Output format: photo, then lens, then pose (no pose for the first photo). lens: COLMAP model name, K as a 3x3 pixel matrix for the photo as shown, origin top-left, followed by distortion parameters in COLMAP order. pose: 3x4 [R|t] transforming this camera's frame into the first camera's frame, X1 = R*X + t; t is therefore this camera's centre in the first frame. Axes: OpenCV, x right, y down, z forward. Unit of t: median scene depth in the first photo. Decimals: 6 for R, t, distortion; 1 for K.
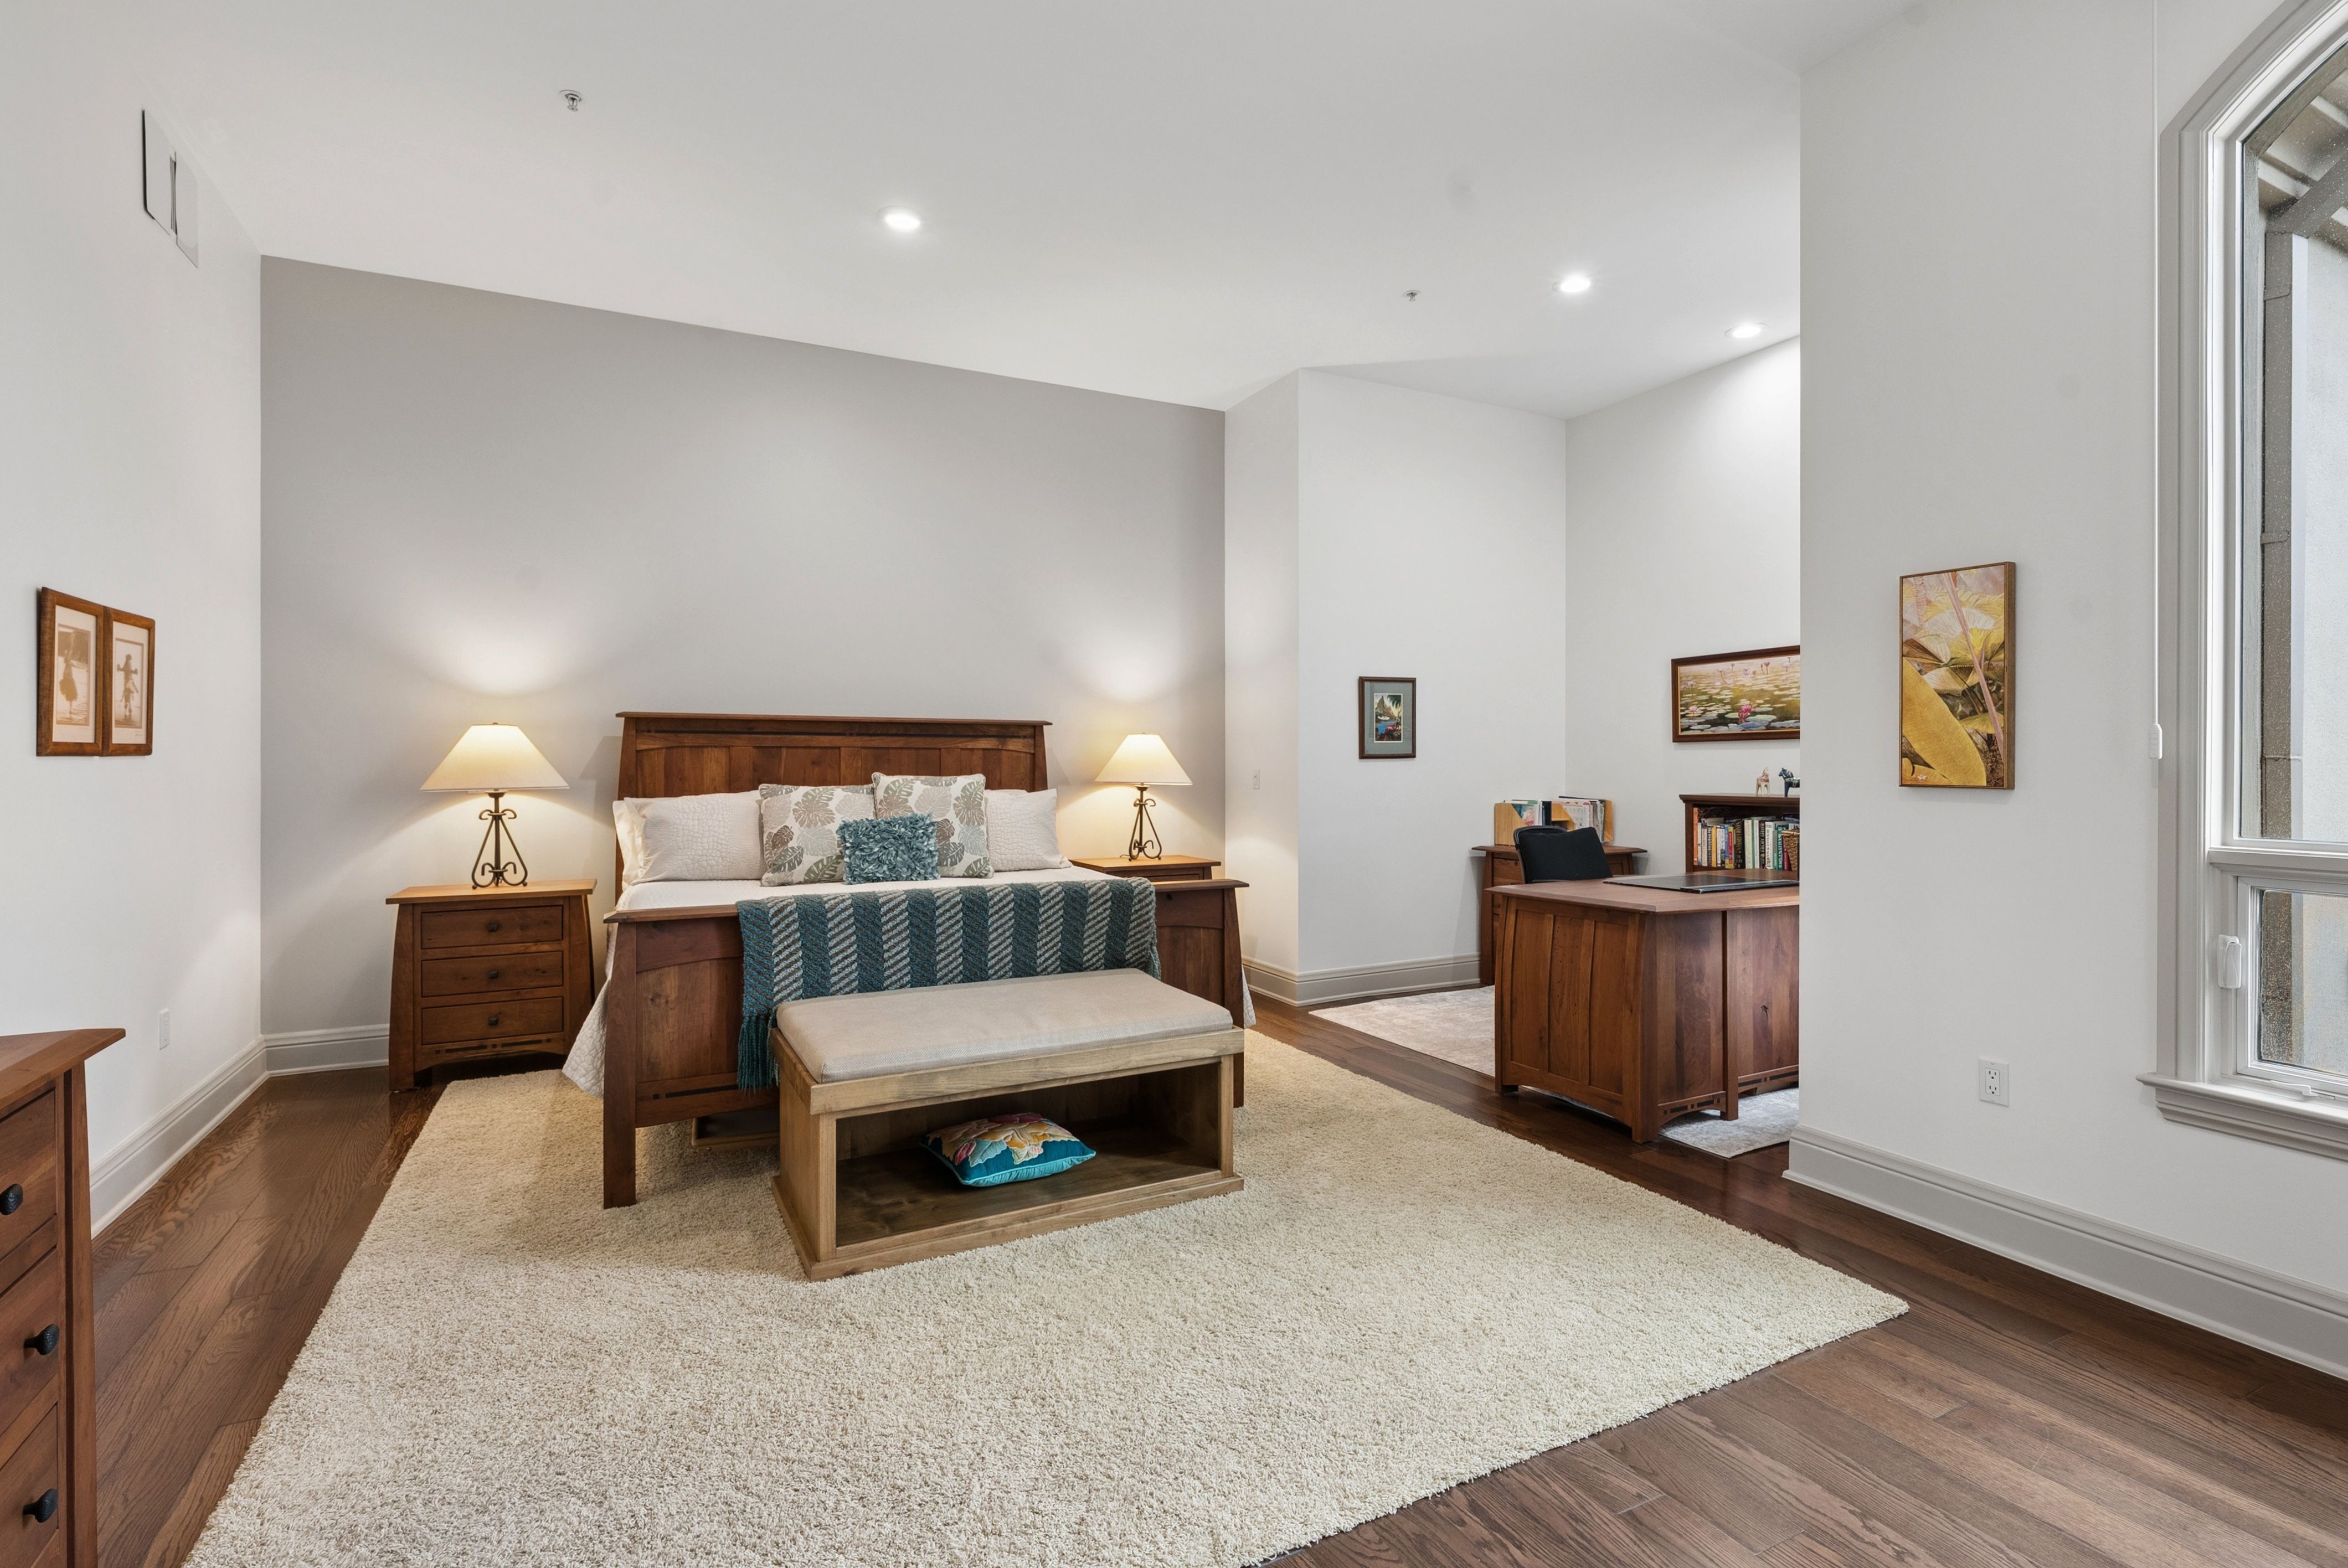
lens RADIAL K [[1094.1, 0, 1186.2], [0, 1094.1, 767.7], [0, 0, 1]] dist [0.001381, -0.000999]
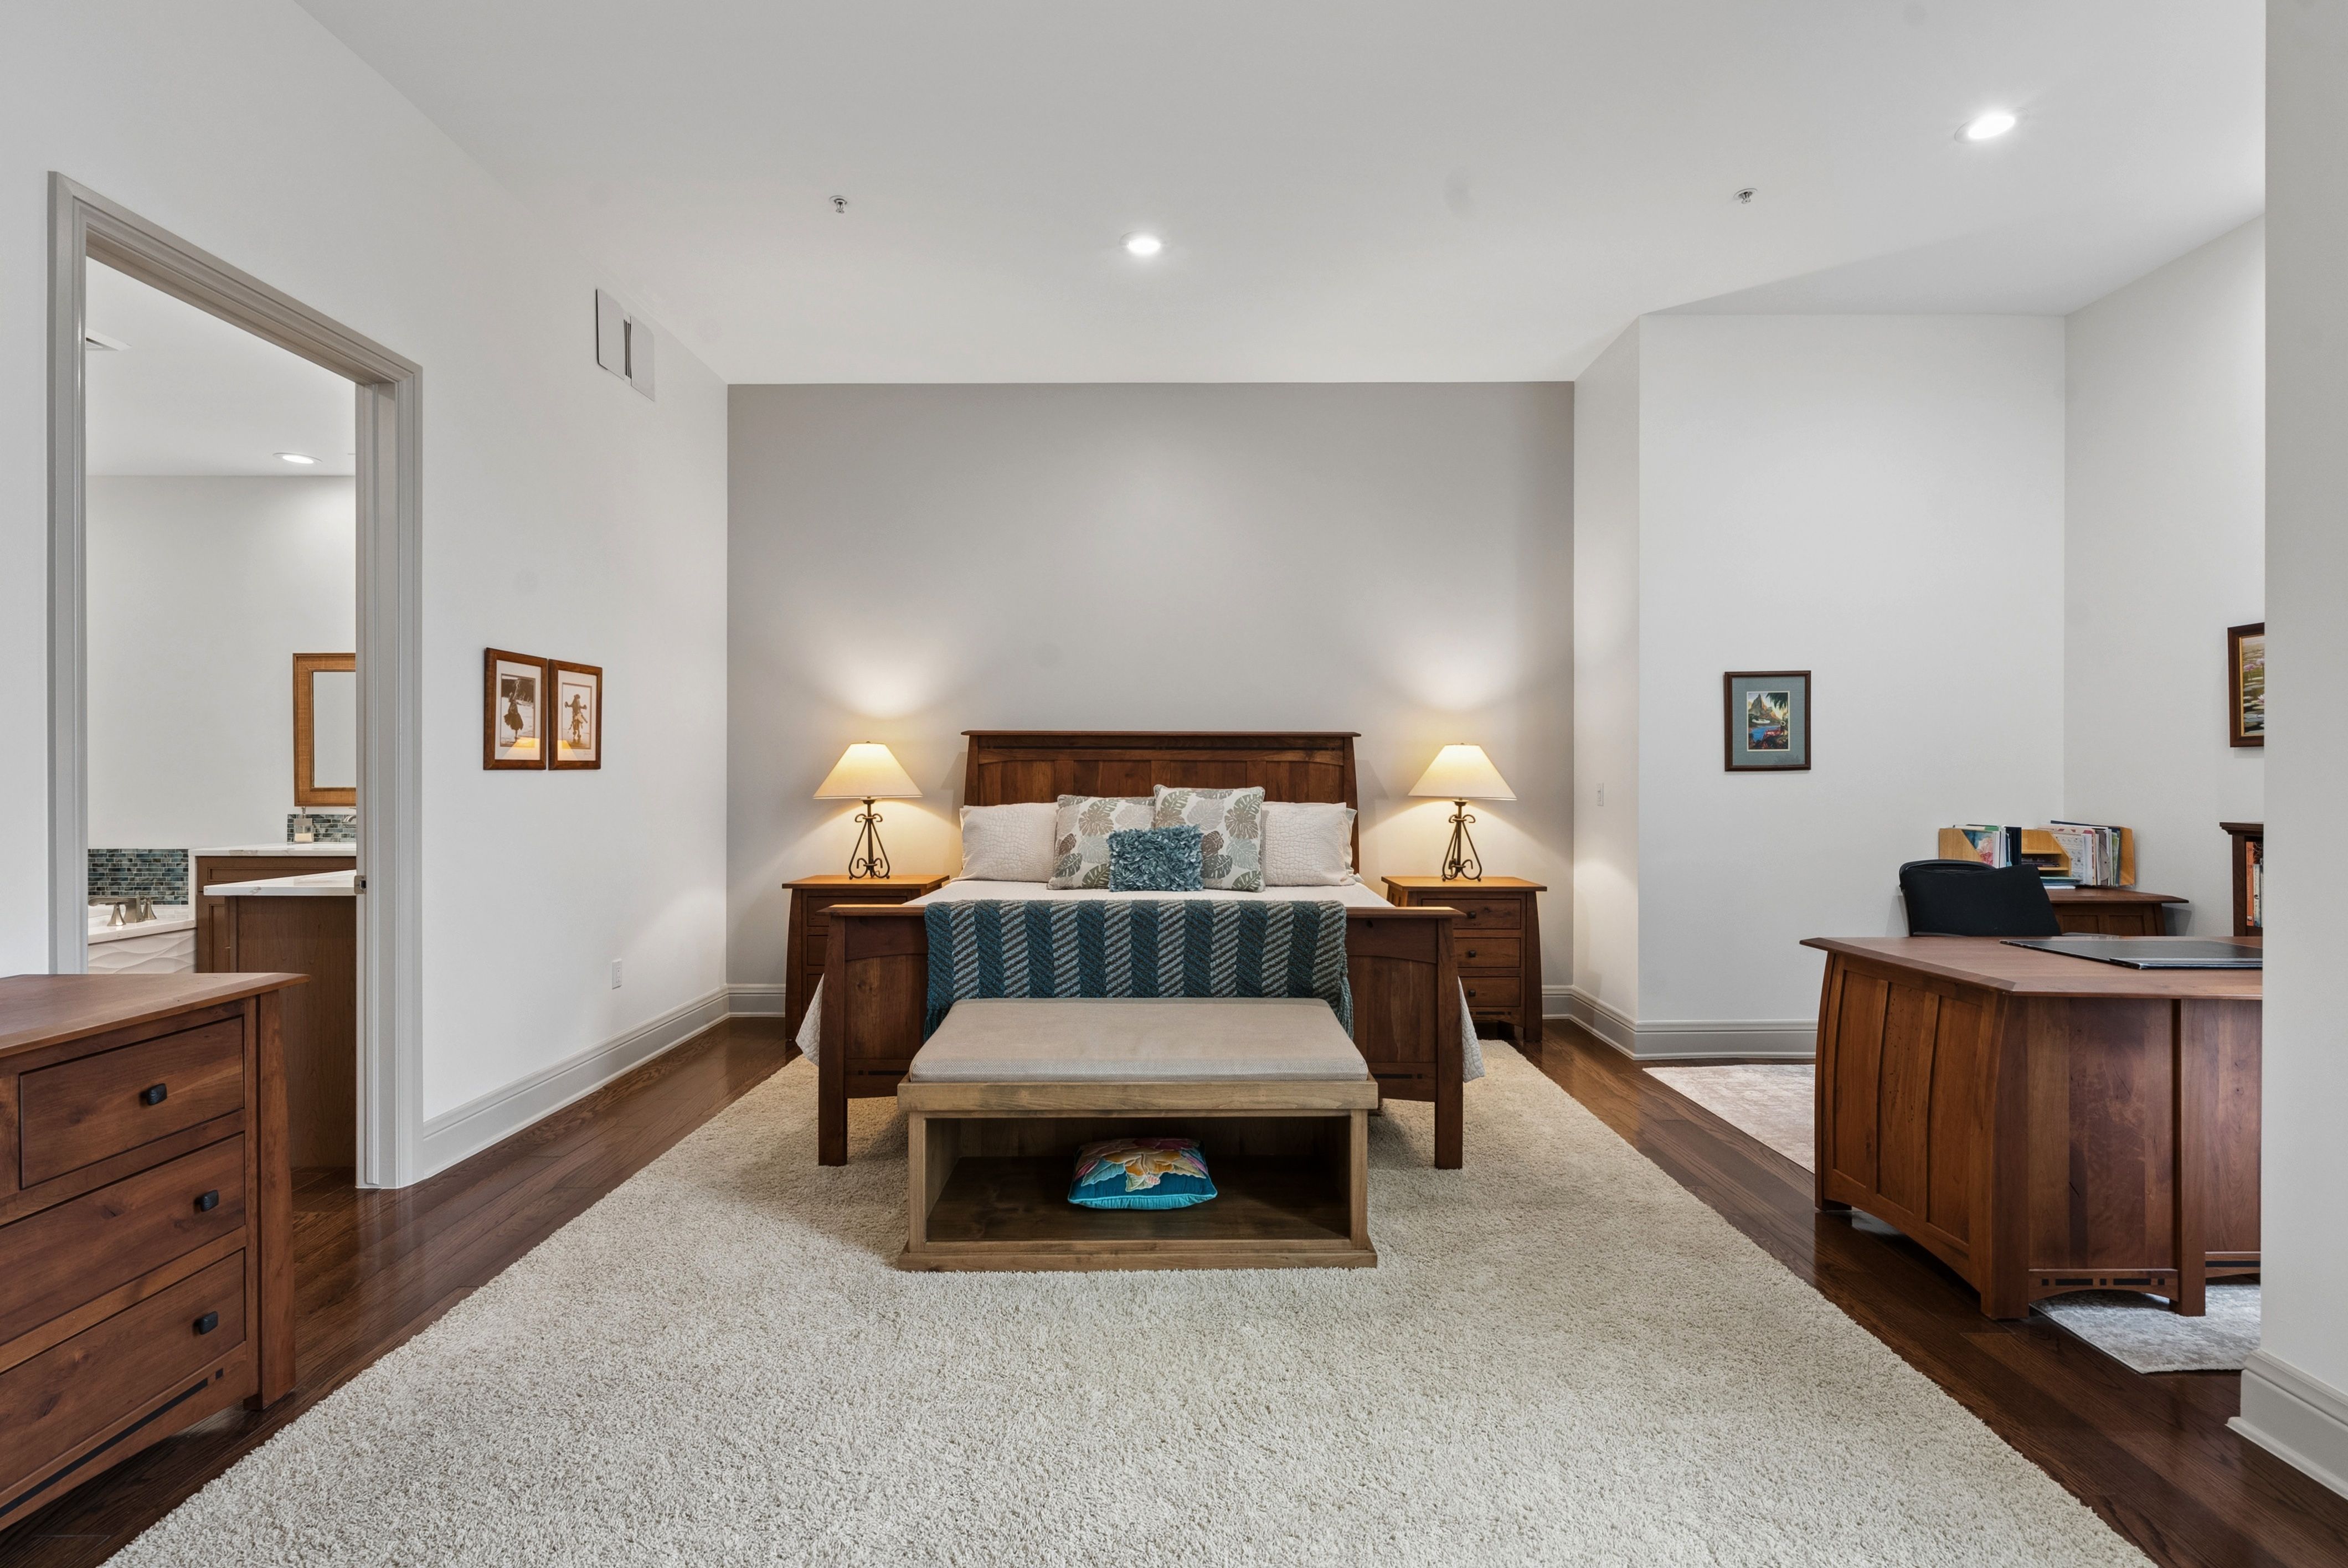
lens RADIAL K [[1057.6, 0, 1180.2], [0, 1057.6, 779.0], [0, 0, 1]] dist [-0.000384, -0.000551]
pose [[0.889847, 0.002556, -0.456253, 0.202524], [-0.003094, 0.999995, -0.000431, -0.000697], [0.456249, 0.001796, 0.889850, 0.124578]]
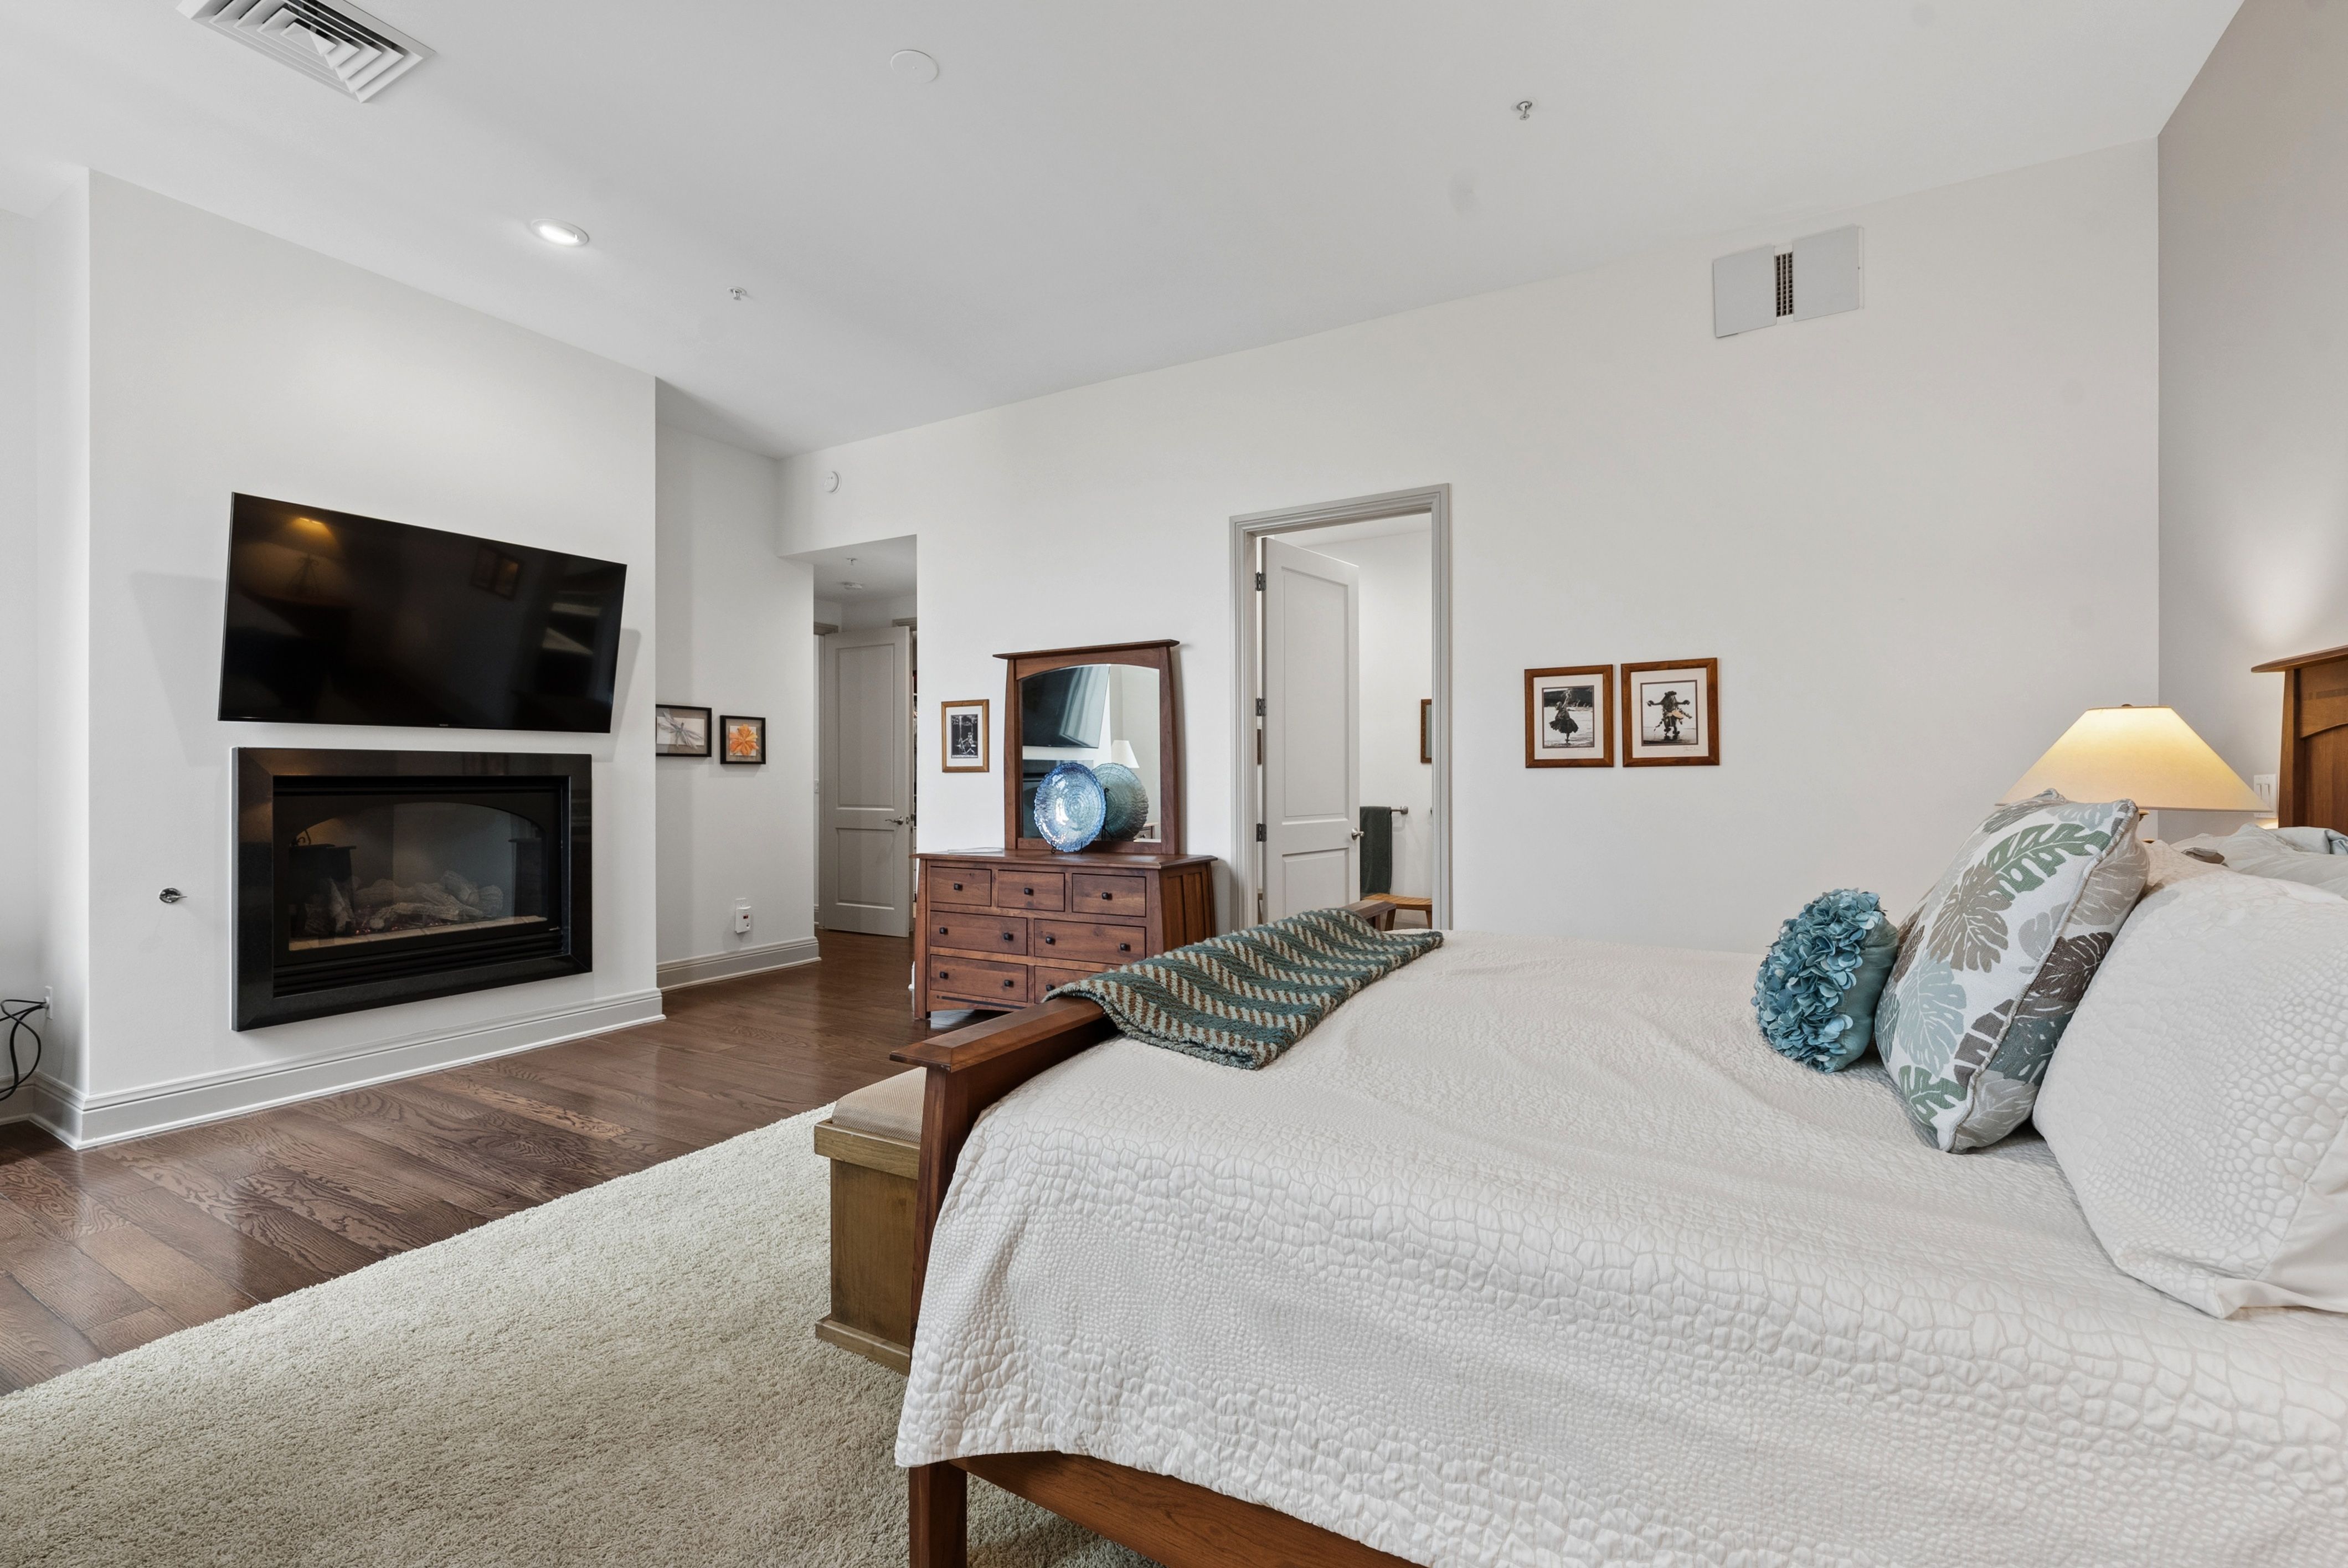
lens RADIAL K [[997.7, 0, 1190.9], [0, 997.7, 778.0], [0, 0, 1]] dist [0.000475, -0.000398]
pose [[-0.832458, 0.005593, -0.554060, 0.150242], [0.000337, 0.999954, 0.009589, -0.005718], [0.554089, 0.007796, -0.832421, 1.183985]]
